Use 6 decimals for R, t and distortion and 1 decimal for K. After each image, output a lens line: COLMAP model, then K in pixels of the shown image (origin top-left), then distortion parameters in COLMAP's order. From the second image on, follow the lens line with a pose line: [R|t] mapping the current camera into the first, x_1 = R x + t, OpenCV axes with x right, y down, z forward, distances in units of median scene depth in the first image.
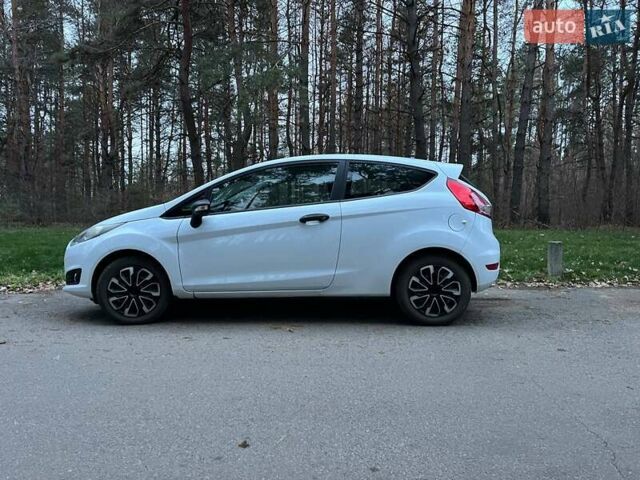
lens RADIAL K [[486.0, 0, 316.1], [0, 486.0, 232.2], [0, 0, 1]] dist [0.074991, -0.097237]
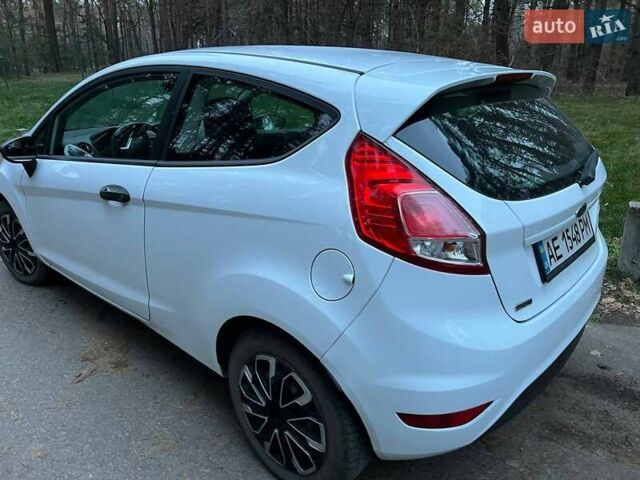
lens RADIAL K [[486.0, 0, 323.8], [0, 486.0, 236.5], [0, 0, 1]] dist [0.074991, -0.097237]
pose [[0.775544, 0.216577, -0.592980, 0.473274], [-0.014387, 0.945130, 0.326378, -0.155625], [0.631129, -0.244590, 0.736106, 0.732353]]
